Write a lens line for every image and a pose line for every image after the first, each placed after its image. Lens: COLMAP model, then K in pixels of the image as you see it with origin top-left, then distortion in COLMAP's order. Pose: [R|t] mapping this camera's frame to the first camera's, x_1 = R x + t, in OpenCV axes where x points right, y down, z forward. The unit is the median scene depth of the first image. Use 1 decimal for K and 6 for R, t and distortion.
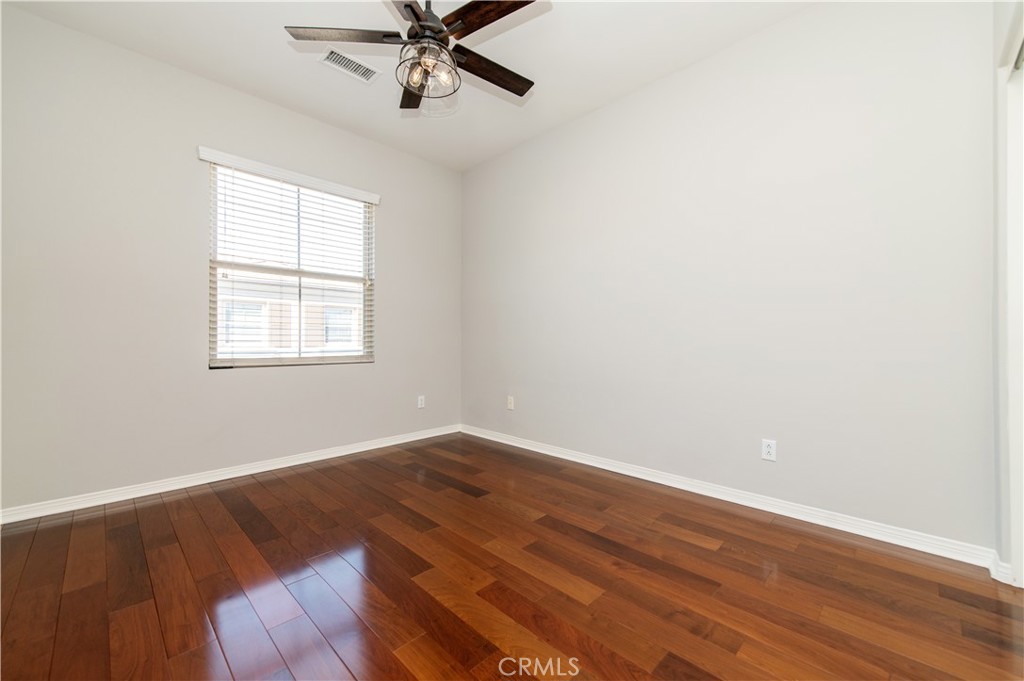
lens RADIAL K [[401.0, 0, 515.1], [0, 401.0, 342.2], [0, 0, 1]] dist [0.007977, -0.000268]
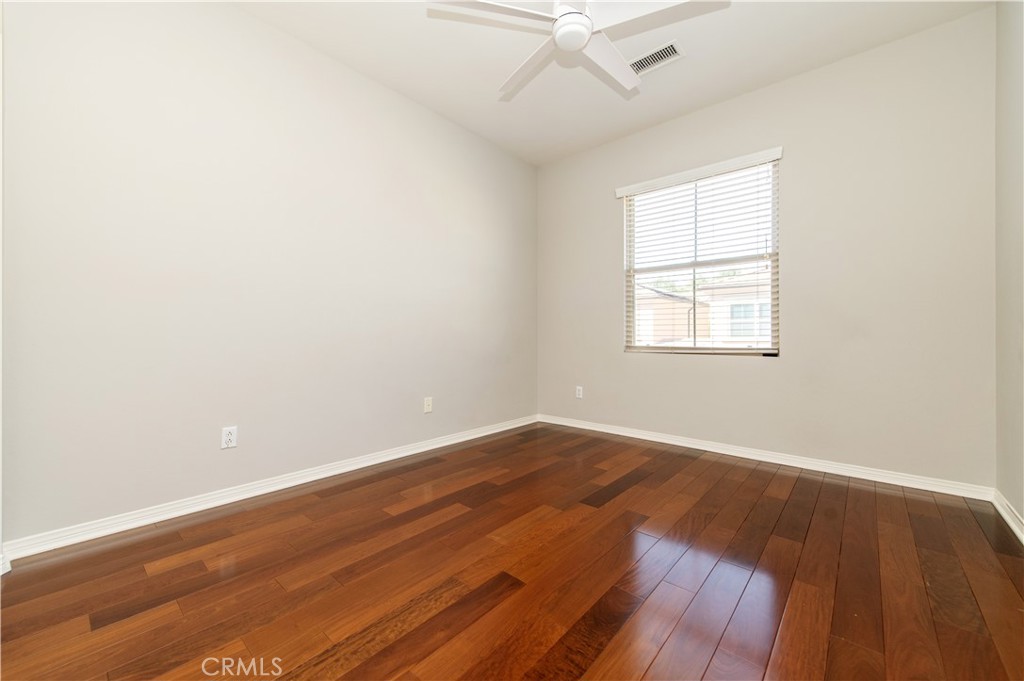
lens RADIAL K [[402.5, 0, 514.9], [0, 402.5, 330.1], [0, 0, 1]] dist [-0.000077, -0.000039]
pose [[0.064953, -0.006045, -0.997870, 0.463735], [0.008223, 0.999951, -0.005523, -0.002184], [0.997854, -0.007847, 0.064999, 0.464372]]
